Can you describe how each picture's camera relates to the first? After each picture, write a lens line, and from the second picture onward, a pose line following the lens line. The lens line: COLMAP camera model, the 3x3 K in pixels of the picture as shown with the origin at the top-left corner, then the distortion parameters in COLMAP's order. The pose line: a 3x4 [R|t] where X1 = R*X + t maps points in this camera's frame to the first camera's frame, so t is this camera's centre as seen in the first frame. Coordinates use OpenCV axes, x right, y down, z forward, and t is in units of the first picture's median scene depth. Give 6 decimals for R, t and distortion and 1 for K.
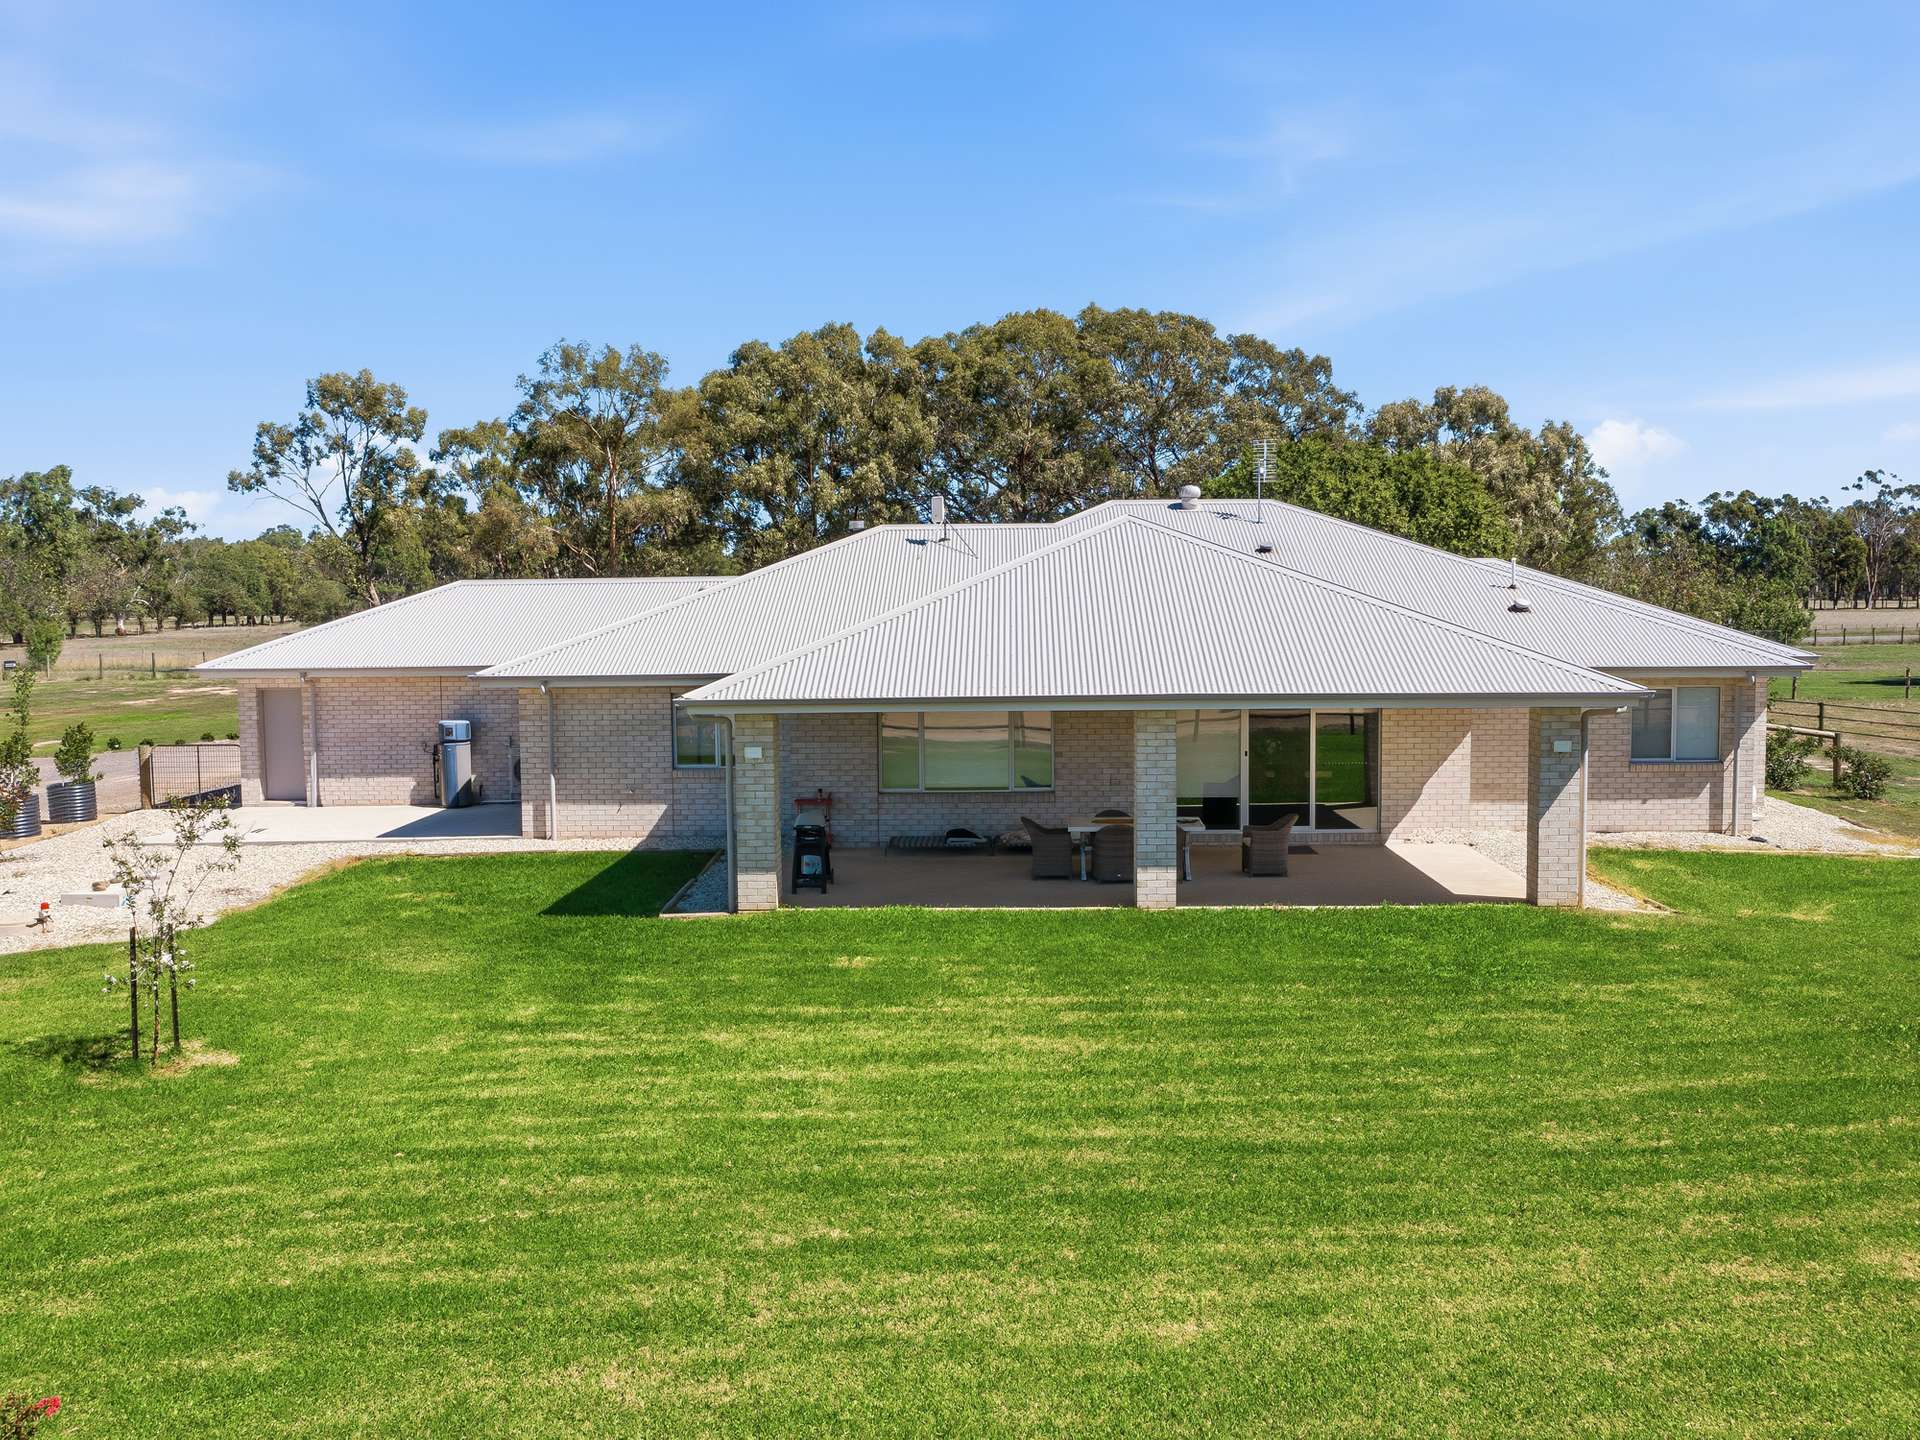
lens RADIAL K [[1674.8, 0, 967.5], [0, 1674.8, 711.9], [0, 0, 1]] dist [-0.025380, 0.003904]
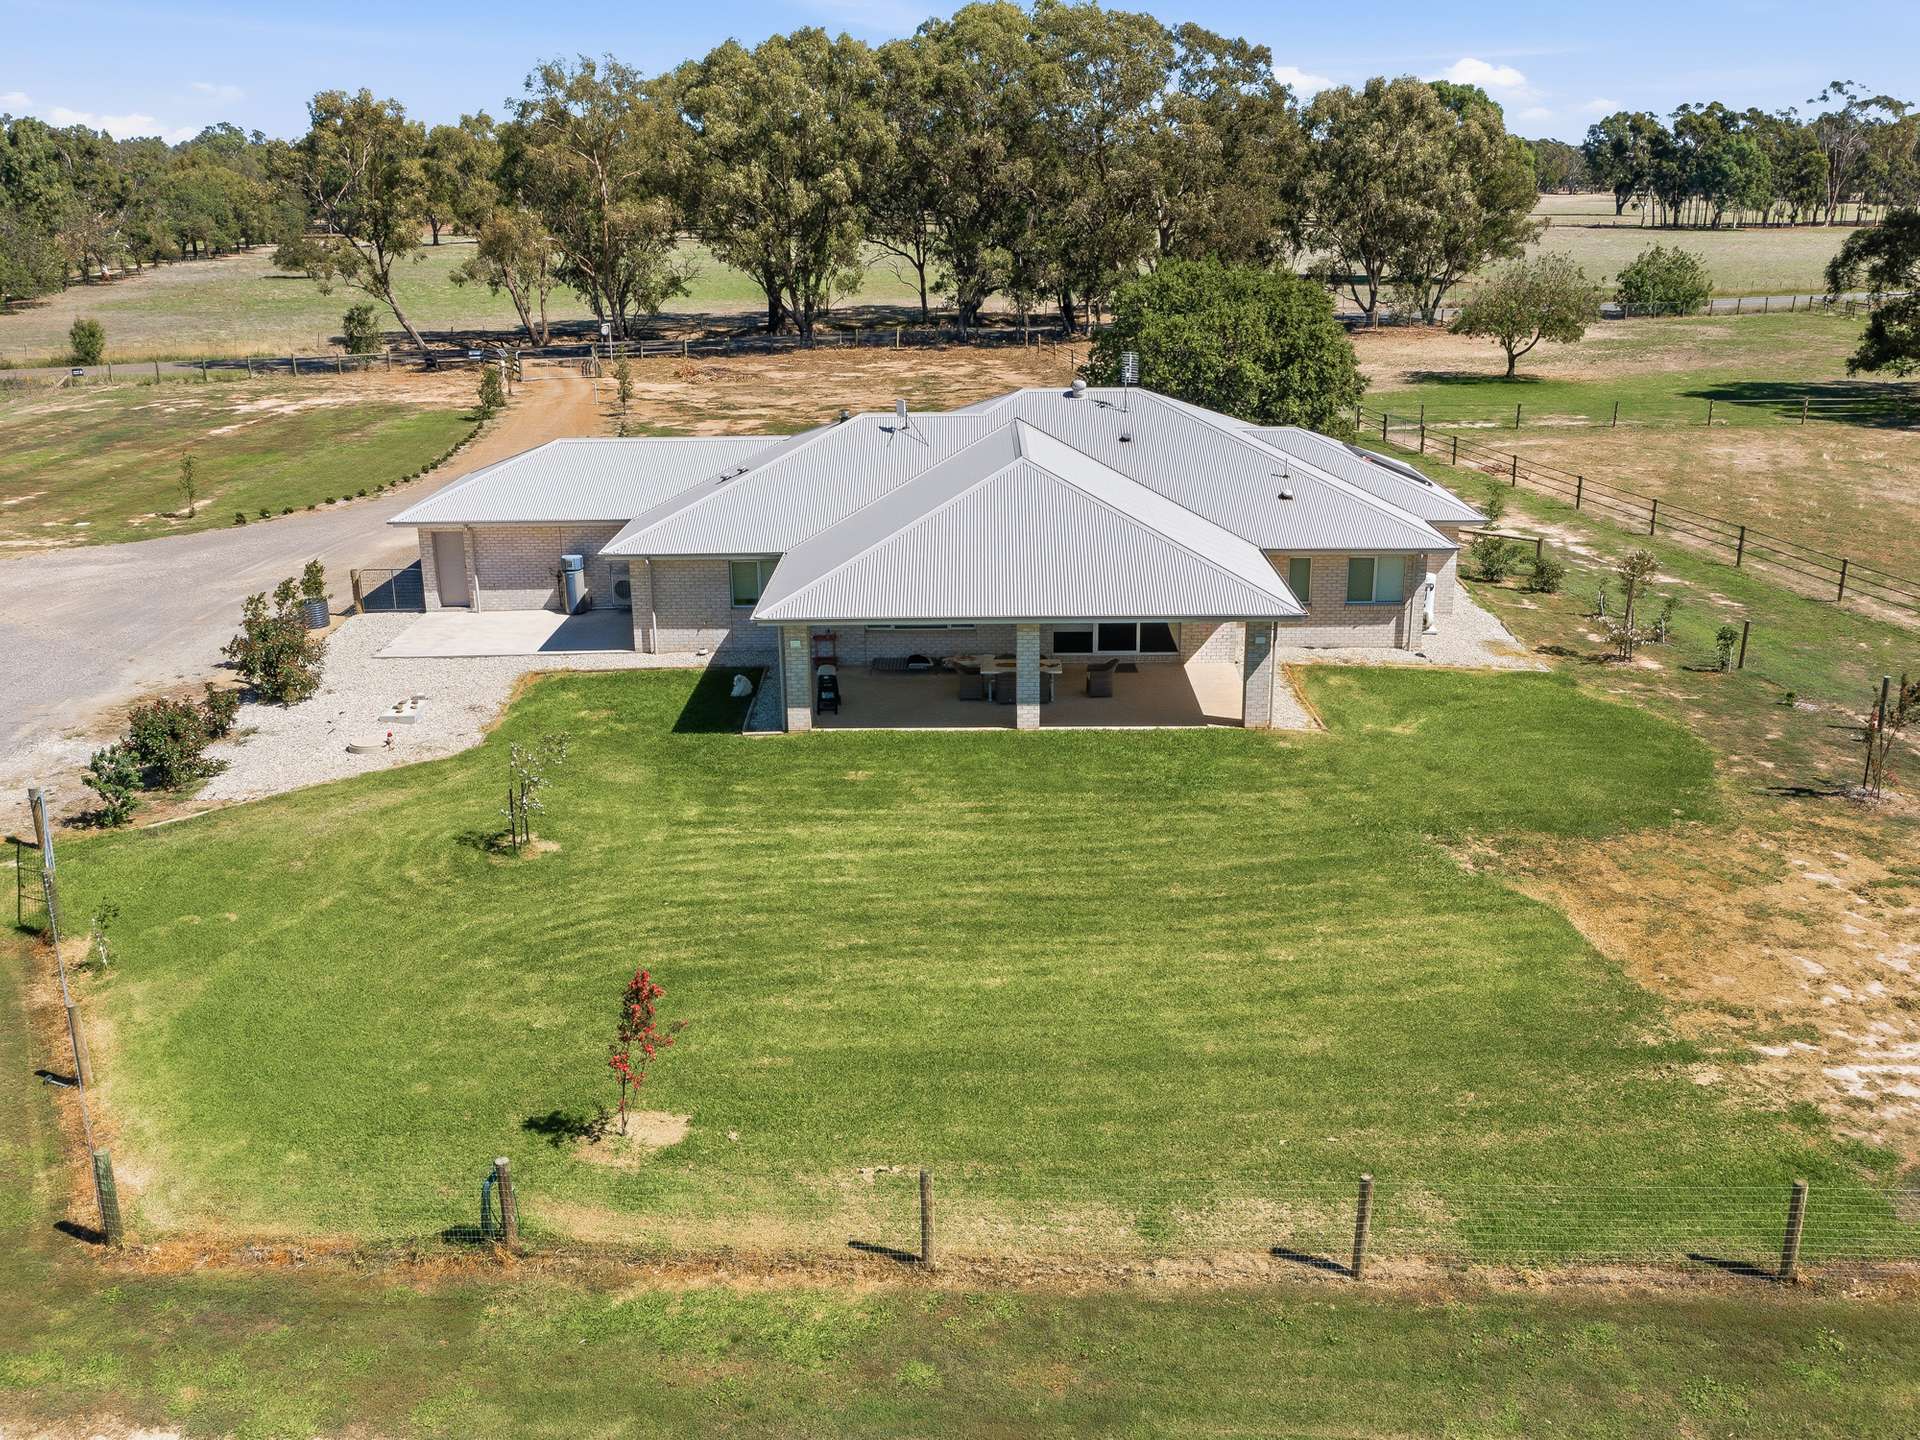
lens RADIAL K [[1674.8, 0, 950.2], [0, 1674.8, 723.9], [0, 0, 1]] dist [-0.025380, 0.003904]
pose [[0.999935, -0.008913, 0.007107, 0.018969], [0.006881, 0.968990, 0.247004, -0.320340], [-0.009089, -0.246939, 0.968988, -0.692975]]
